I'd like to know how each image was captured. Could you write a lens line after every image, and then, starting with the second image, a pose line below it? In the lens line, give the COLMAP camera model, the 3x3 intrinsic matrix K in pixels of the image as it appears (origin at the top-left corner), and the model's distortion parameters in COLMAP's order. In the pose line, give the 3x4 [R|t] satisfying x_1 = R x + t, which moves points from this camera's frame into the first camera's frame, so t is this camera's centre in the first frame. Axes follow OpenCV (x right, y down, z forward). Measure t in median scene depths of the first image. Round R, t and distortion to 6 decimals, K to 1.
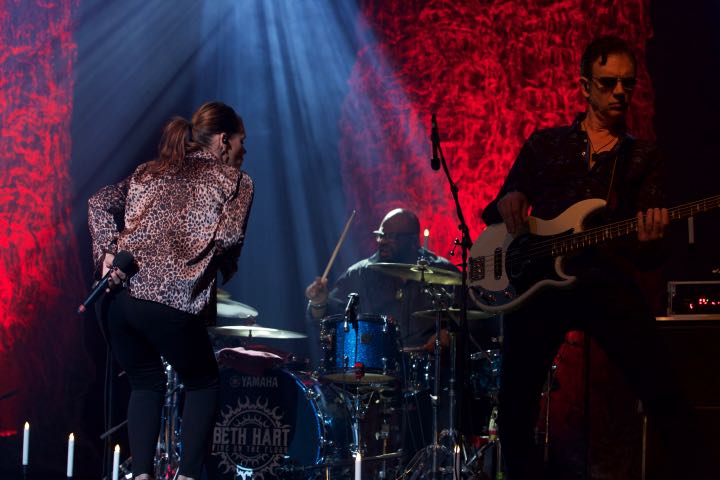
lens RADIAL K [[1514.5, 0, 355.9], [0, 1514.5, 245.2], [0, 0, 1]] dist [-0.278482, 0.000000]
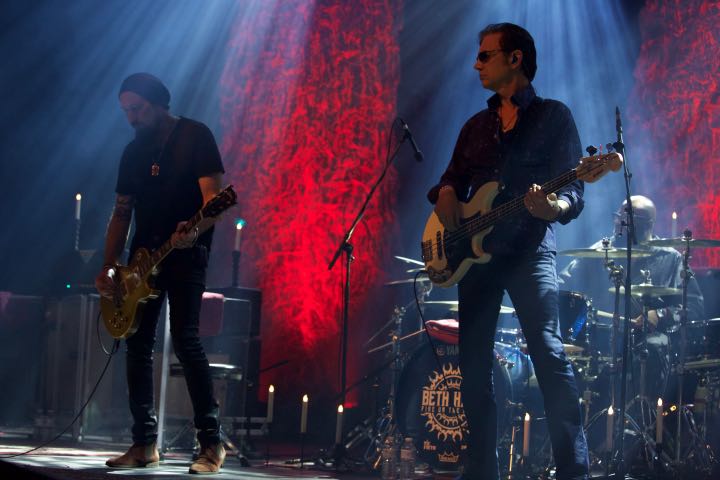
lens RADIAL K [[1514.5, 0, 360.6], [0, 1514.5, 239.6], [0, 0, 1]] dist [-0.278482, 0.000000]
pose [[0.950508, -0.012516, -0.310448, 0.138888], [0.013912, 0.999901, 0.002283, 0.002732], [0.310388, -0.006489, 0.950588, -0.059281]]
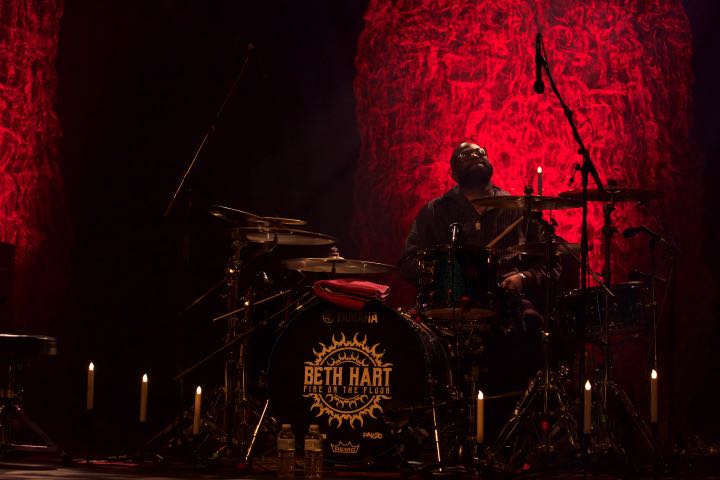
lens RADIAL K [[1544.8, 0, 356.5], [0, 1544.8, 235.5], [0, 0, 1]] dist [-0.276953, 0.000000]
pose [[0.996081, 0.010386, 0.087835, -0.095031], [-0.011254, 0.999893, 0.009393, 0.020460], [-0.087728, -0.010344, 0.996091, 0.038360]]
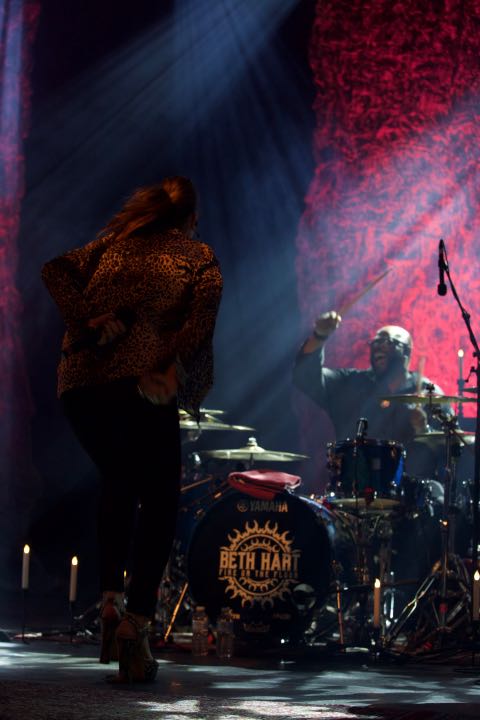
lens RADIAL K [[1514.5, 0, 246.6], [0, 1514.5, 361.9], [0, 0, 1]] dist [-0.278482, 0.000000]
pose [[0.999737, 0.010336, 0.020460, -0.064226], [-0.010500, 0.999914, 0.007896, -0.008191], [-0.020377, -0.008108, 0.999759, 0.001845]]
